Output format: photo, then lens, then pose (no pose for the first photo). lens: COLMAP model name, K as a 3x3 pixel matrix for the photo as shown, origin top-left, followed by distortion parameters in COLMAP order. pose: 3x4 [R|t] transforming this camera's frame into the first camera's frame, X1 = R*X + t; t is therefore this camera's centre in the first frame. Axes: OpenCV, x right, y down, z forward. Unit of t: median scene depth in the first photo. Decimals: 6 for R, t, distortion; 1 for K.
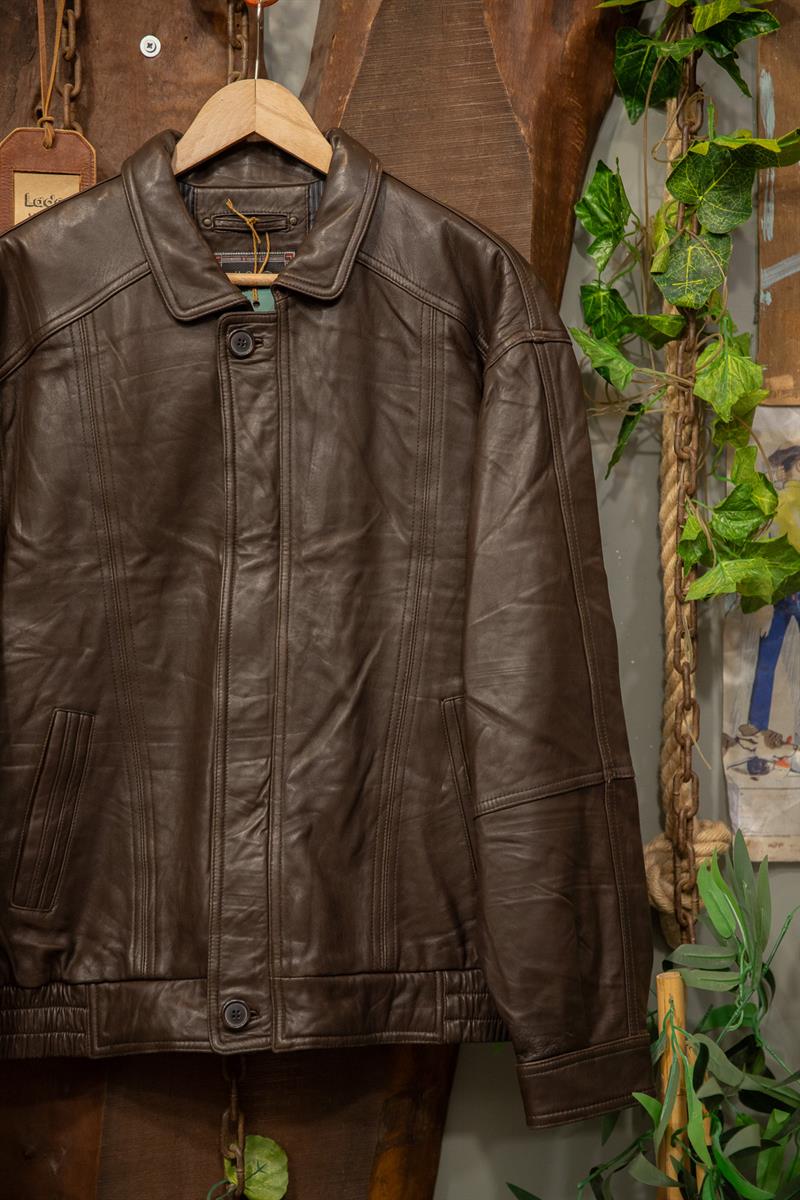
lens RADIAL K [[2163.2, 0, 399.4], [0, 2163.2, 607.0], [0, 0, 1]] dist [0.176017, 0.000000]
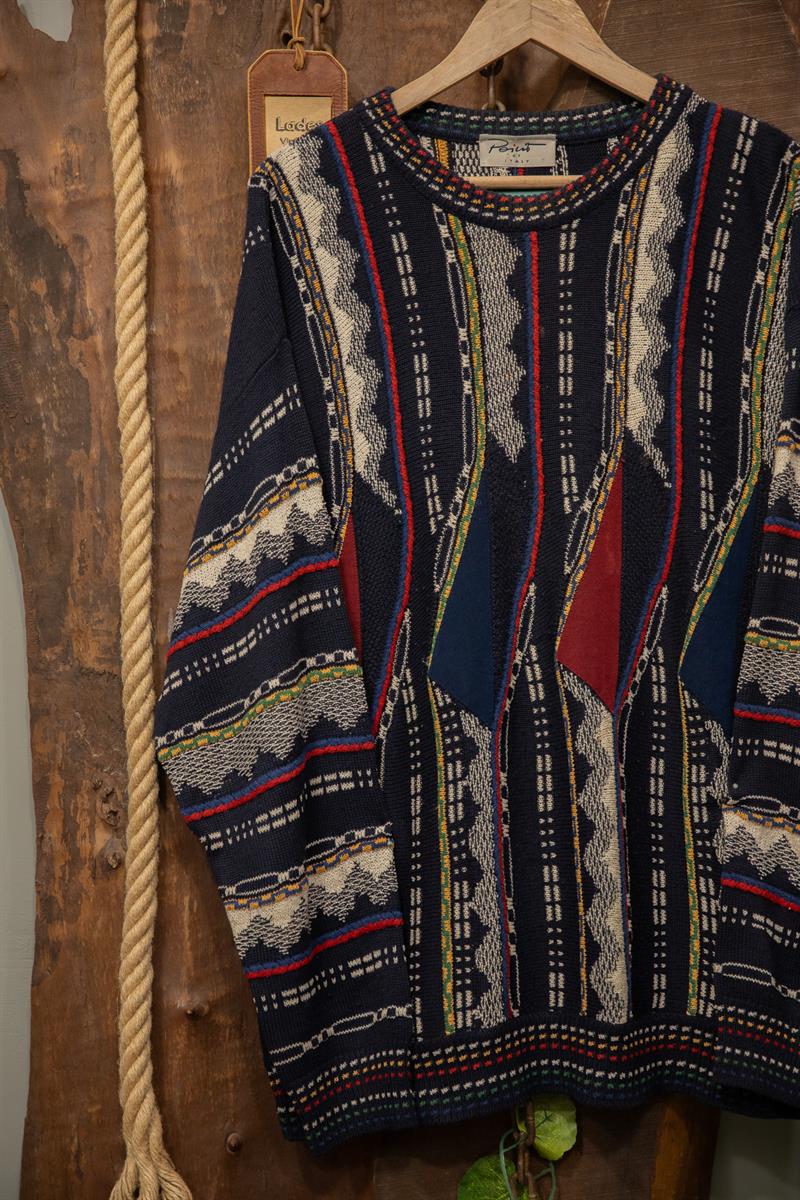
lens RADIAL K [[2163.2, 0, 404.8], [0, 2163.2, 607.3], [0, 0, 1]] dist [0.176017, 0.000000]
pose [[0.999065, -0.024532, -0.035599, -0.084310], [0.024443, 0.999697, -0.002938, 0.033002], [0.035661, 0.002065, 0.999362, 0.029857]]
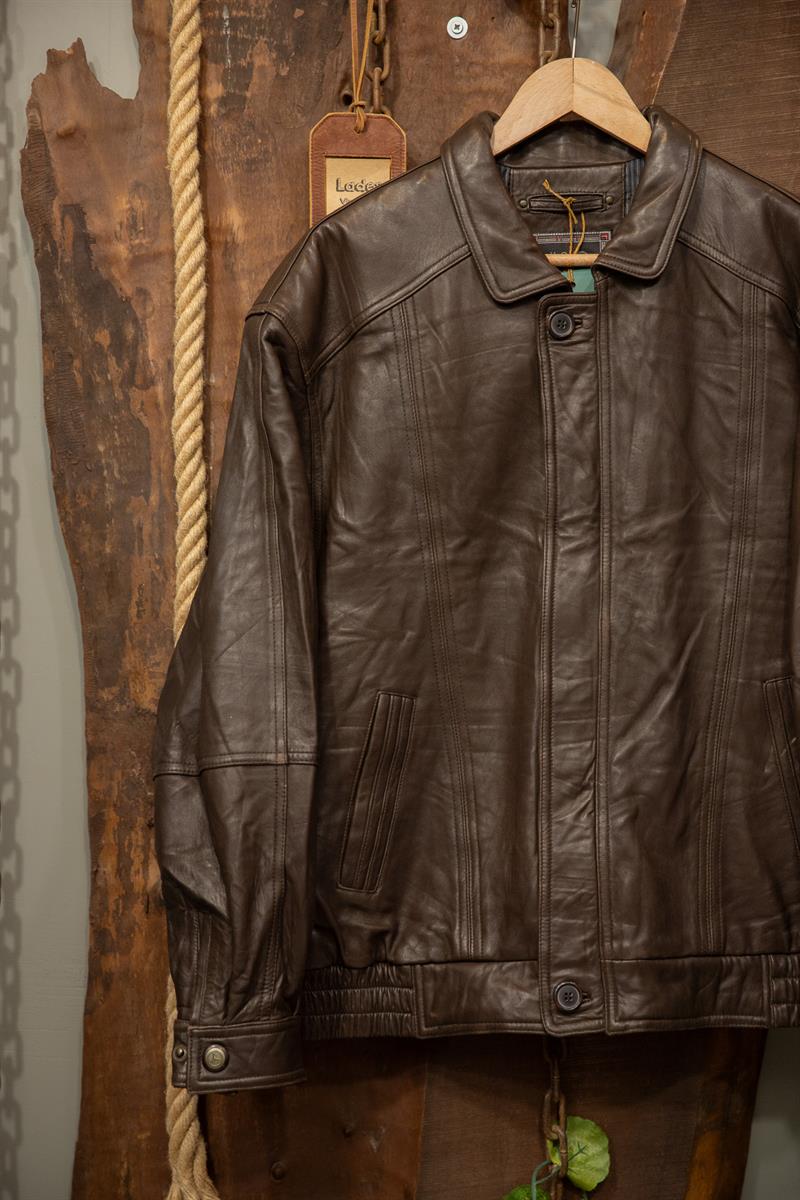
lens RADIAL K [[2163.2, 0, 406.4], [0, 2163.2, 607.6], [0, 0, 1]] dist [0.176017, 0.000000]
pose [[0.999267, -0.005926, -0.037808, -0.101885], [0.006365, 0.999914, 0.011503, -0.003384], [0.037736, -0.011736, 0.999219, -0.000090]]
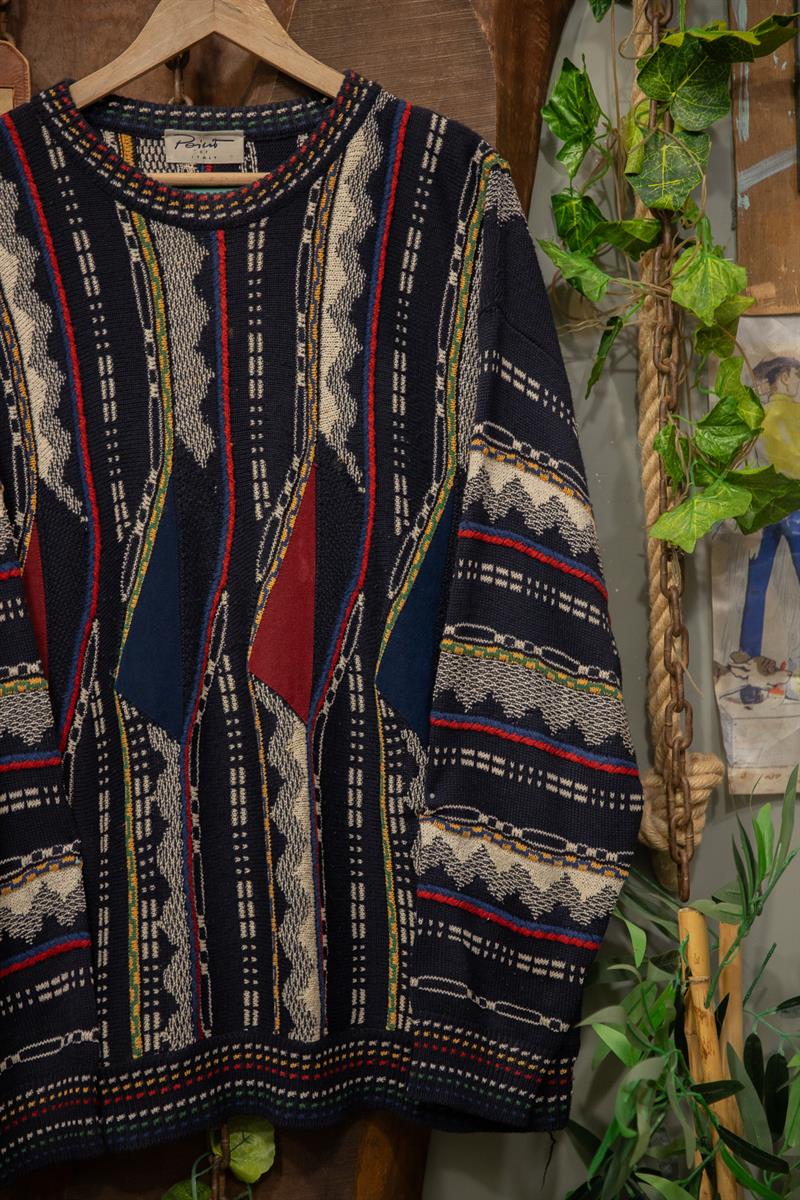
lens RADIAL K [[2163.2, 0, 402.5], [0, 2163.2, 606.2], [0, 0, 1]] dist [0.176017, 0.000000]
pose [[0.999162, -0.034784, 0.021586, -0.007363], [0.034726, 0.999392, 0.003066, 0.027223], [-0.021680, -0.002313, 0.999762, 0.053798]]
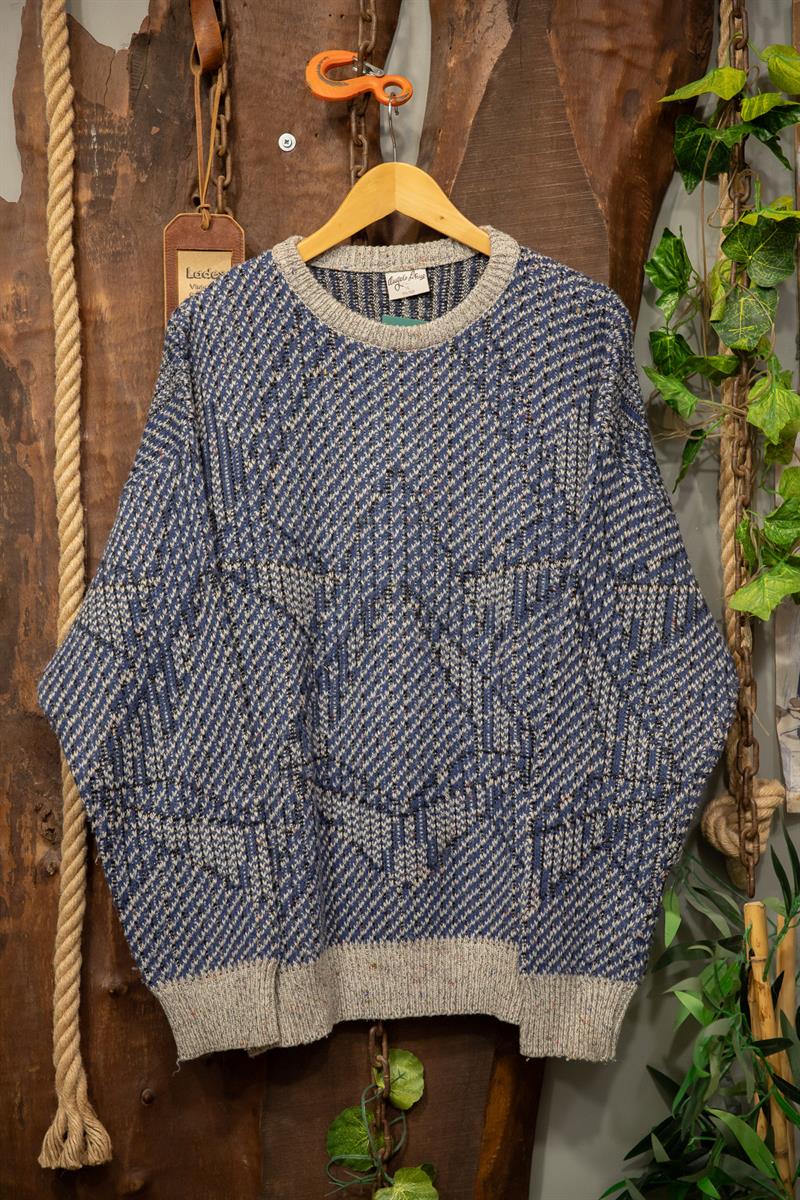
lens RADIAL K [[2098.5, 0, 406.9], [0, 2098.5, 610.2], [0, 0, 1]] dist [0.160926, 0.000000]
pose [[0.999674, -0.019249, -0.016758, -0.033972], [0.019306, 0.999808, 0.003246, -0.001788], [0.016692, -0.003568, 0.999854, -0.161157]]
